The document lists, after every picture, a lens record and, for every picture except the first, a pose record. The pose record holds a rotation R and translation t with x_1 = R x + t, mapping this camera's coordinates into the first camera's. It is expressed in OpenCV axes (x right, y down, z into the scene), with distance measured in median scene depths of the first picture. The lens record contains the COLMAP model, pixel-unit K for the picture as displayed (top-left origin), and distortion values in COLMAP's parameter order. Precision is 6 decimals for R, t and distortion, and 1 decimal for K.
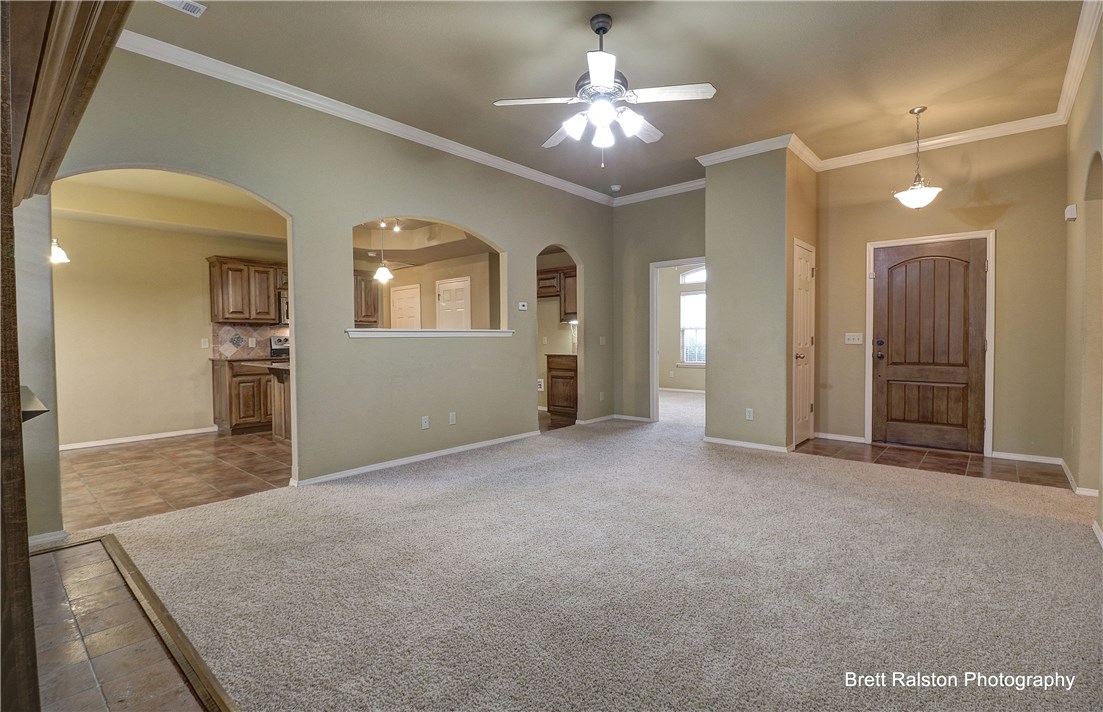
lens RADIAL K [[513.5, 0, 551.1], [0, 513.5, 355.5], [0, 0, 1]] dist [-0.014640, -0.000714]
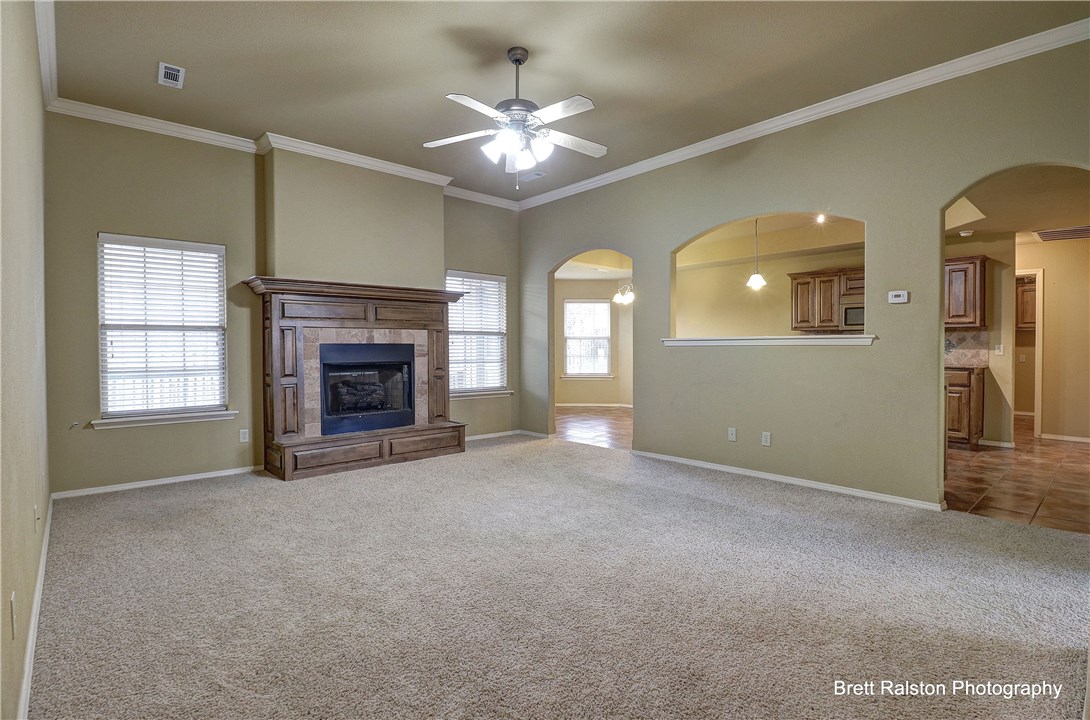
lens RADIAL K [[542.6, 0, 561.2], [0, 542.6, 350.2], [0, 0, 1]] dist [-0.005606, -0.007227]
pose [[-0.102242, 0.013783, -0.994664, 0.604753], [-0.031261, 0.999366, 0.017062, -0.025894], [0.994268, 0.032839, -0.101746, 0.596645]]
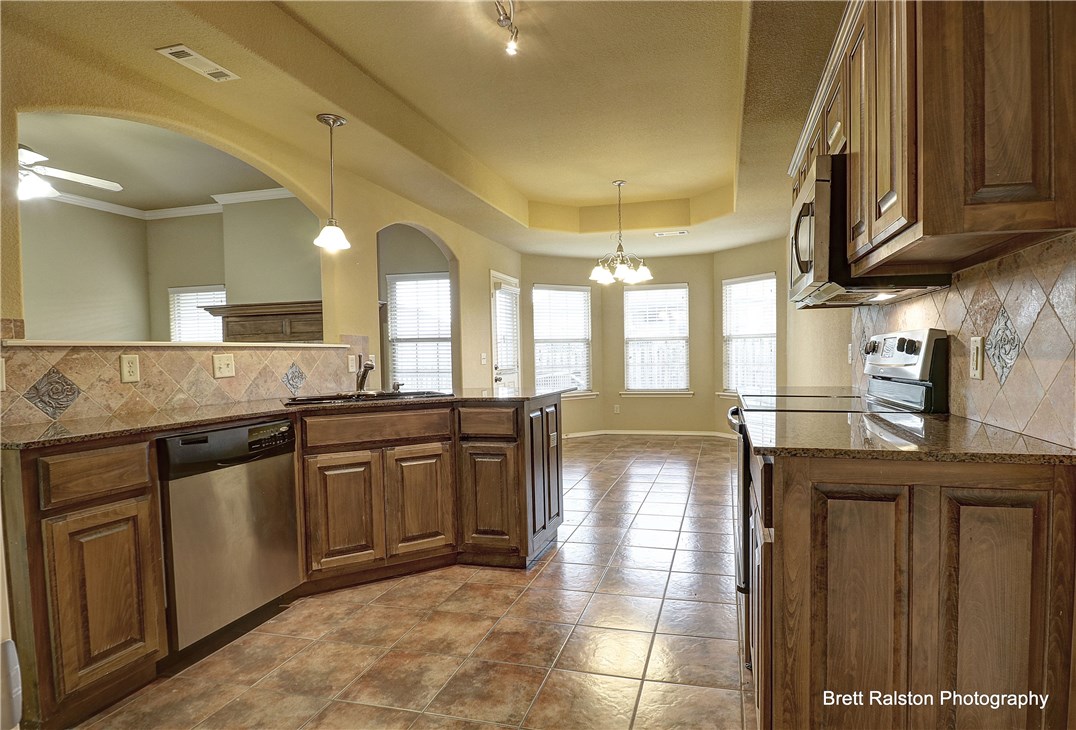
lens RADIAL K [[555.6, 0, 592.6], [0, 555.6, 375.6], [0, 0, 1]] dist [-0.014849, -0.004088]
pose [[-0.879816, 0.043677, -0.473303, -0.231209], [0.009161, 0.997142, 0.074989, -0.043924], [0.475226, 0.061640, -0.877702, 1.336559]]
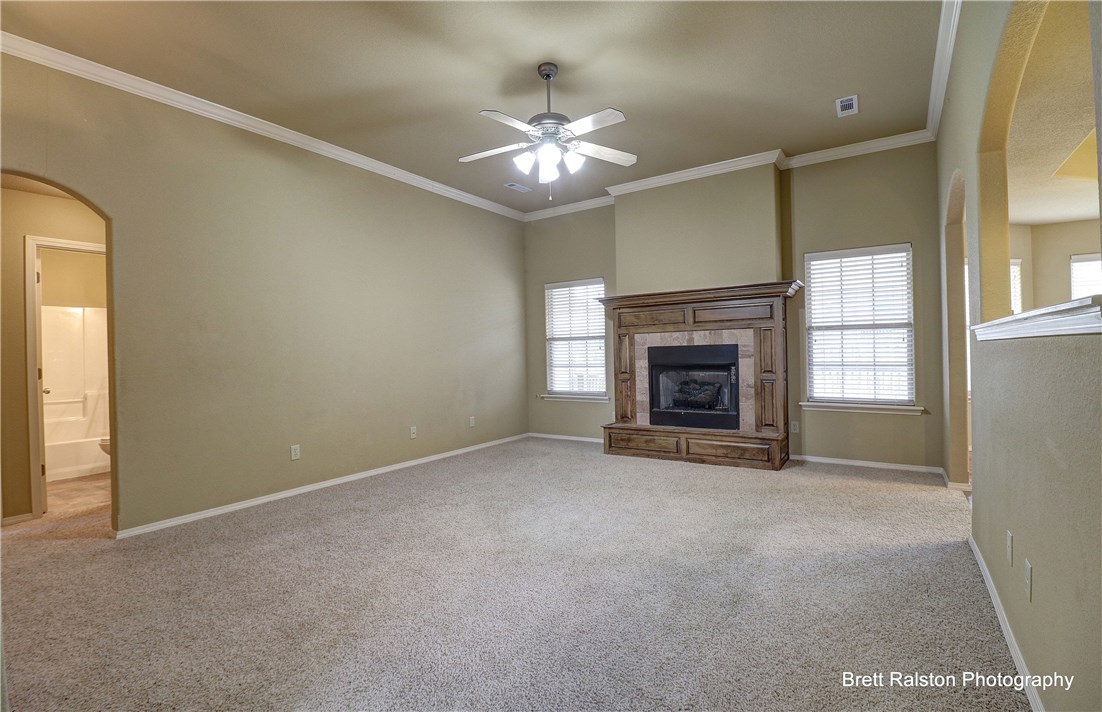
lens RADIAL K [[513.0, 0, 543.3], [0, 513.0, 349.7], [0, 0, 1]] dist [-0.014640, -0.000714]
pose [[-0.992522, 0.029836, -0.118361, 0.125344], [0.026278, 0.999158, 0.031514, -0.038636], [0.119202, 0.028169, -0.992470, 1.032460]]
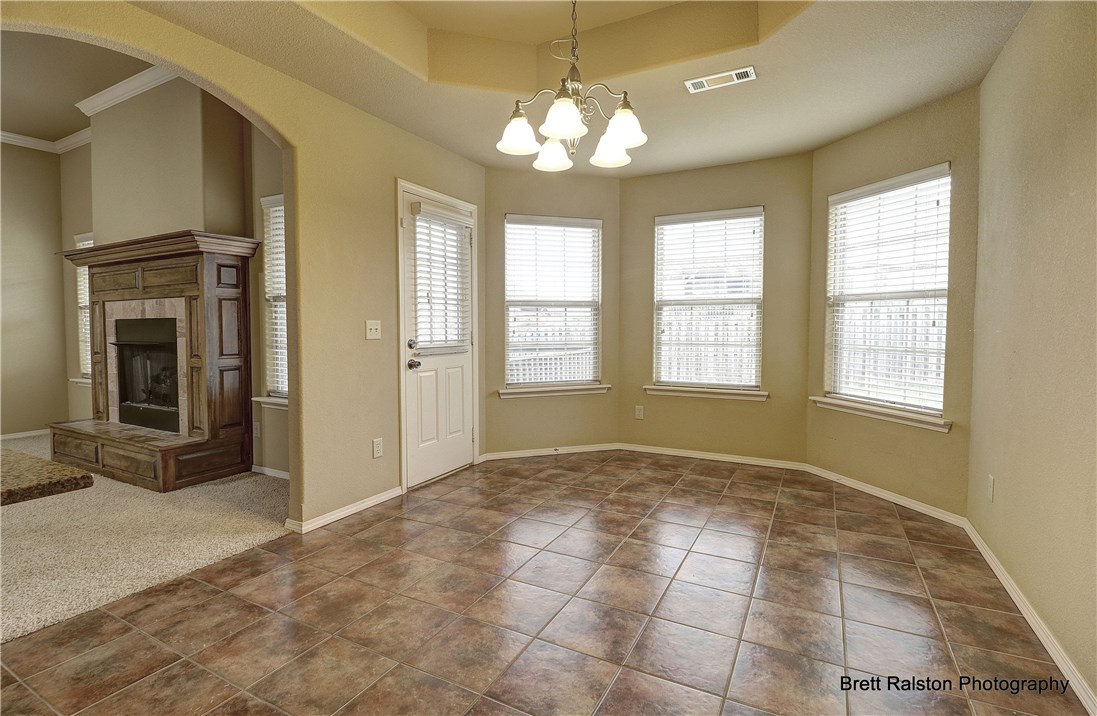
lens RADIAL K [[510.7, 0, 549.4], [0, 510.7, 353.8], [0, 0, 1]] dist [-0.014640, -0.000714]
pose [[-0.971990, 0.024018, -0.233791, -0.569345], [0.002012, 0.995578, 0.093914, -0.026916], [0.235012, 0.090813, -0.967741, 0.945537]]
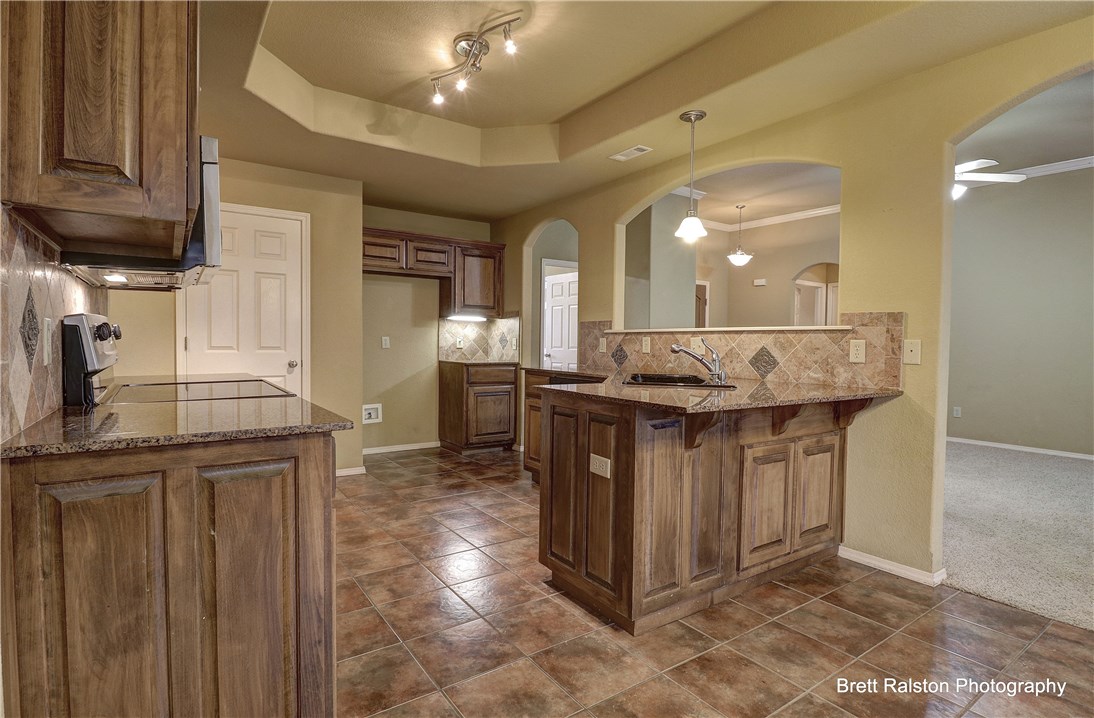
lens RADIAL K [[544.6, 0, 532.8], [0, 544.6, 359.1], [0, 0, 1]] dist [-0.005606, -0.007227]
pose [[0.248937, -0.019430, 0.968325, -0.782930], [0.019206, 0.999701, 0.015123, -0.019181], [-0.968329, 0.014833, 0.249236, 0.822991]]
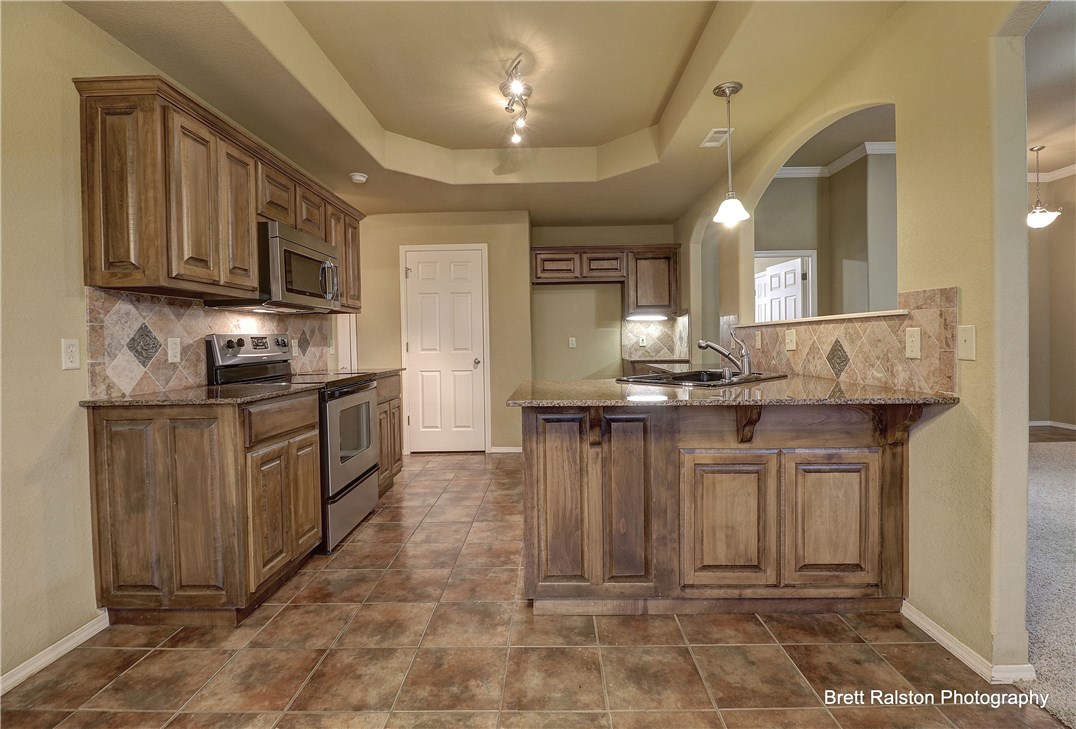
lens RADIAL K [[514.8, 0, 543.9], [0, 514.8, 348.7], [0, 0, 1]] dist [-0.010167, -0.004015]
pose [[0.756323, -0.014238, 0.654044, -0.663718], [0.032182, 0.999362, -0.015459, -0.012769], [-0.653407, 0.032740, 0.756299, 0.587347]]
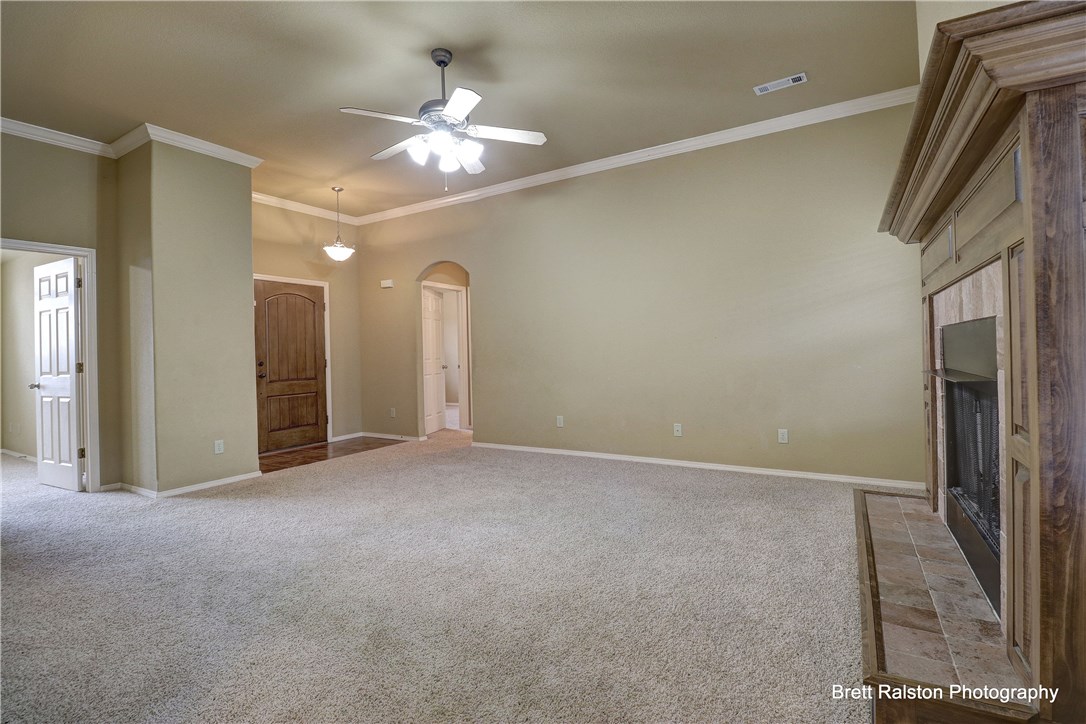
lens RADIAL K [[511.2, 0, 550.6], [0, 511.2, 354.4], [0, 0, 1]] dist [-0.005542, -0.007663]
pose [[-0.195030, 0.002401, 0.980794, -0.484477], [0.061908, 0.998033, 0.009867, -0.014786], [-0.978842, 0.062643, -0.194795, 0.497467]]
